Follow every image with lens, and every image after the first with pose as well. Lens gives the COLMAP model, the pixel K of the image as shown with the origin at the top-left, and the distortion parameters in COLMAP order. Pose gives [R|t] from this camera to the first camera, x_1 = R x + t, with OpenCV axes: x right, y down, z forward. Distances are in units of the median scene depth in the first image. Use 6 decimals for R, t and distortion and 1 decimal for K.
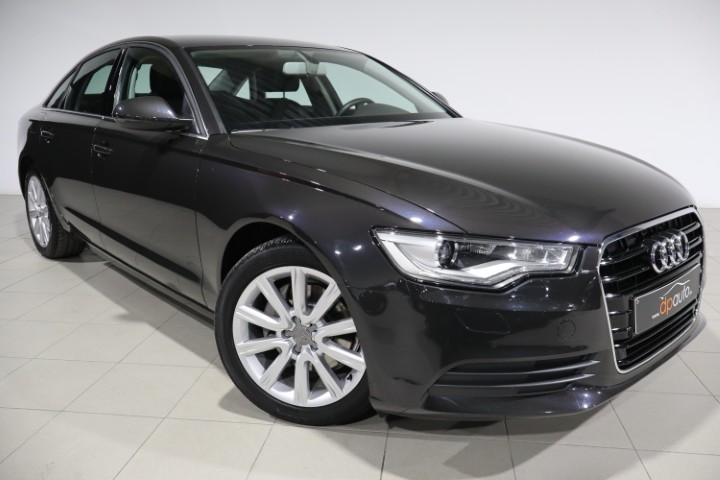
lens RADIAL K [[600.8, 0, 354.7], [0, 600.8, 235.8], [0, 0, 1]] dist [0.000278, 0.002800]
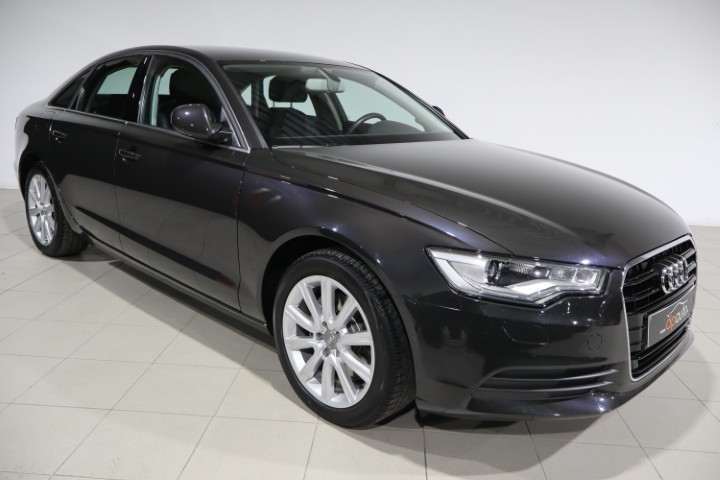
lens RADIAL K [[600.8, 0, 360.3], [0, 600.8, 244.8], [0, 0, 1]] dist [0.000278, 0.002800]
pose [[0.995955, 0.034420, 0.083005, -0.151180], [-0.035306, 0.999334, 0.009229, -0.018357], [-0.082632, -0.012122, 0.996506, -0.077470]]
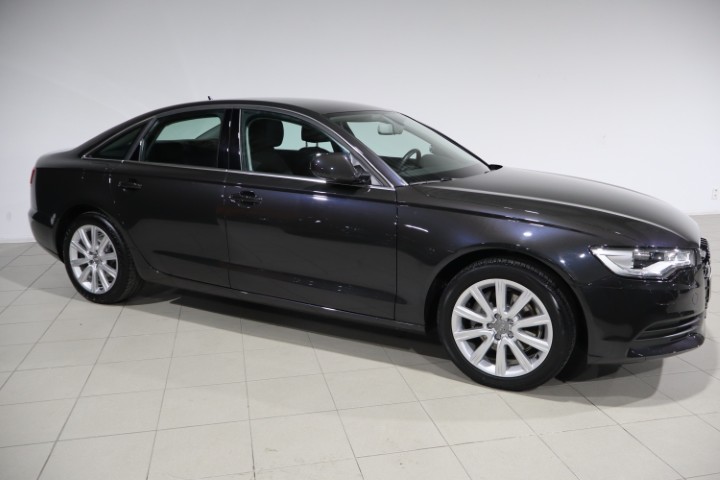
lens RADIAL K [[600.8, 0, 364.7], [0, 600.8, 241.0], [0, 0, 1]] dist [0.000278, 0.002800]
pose [[0.931337, -0.054730, 0.360023, -0.896017], [0.068736, 0.997291, -0.026206, -0.023541], [-0.357613, 0.049153, 0.932575, -0.215960]]
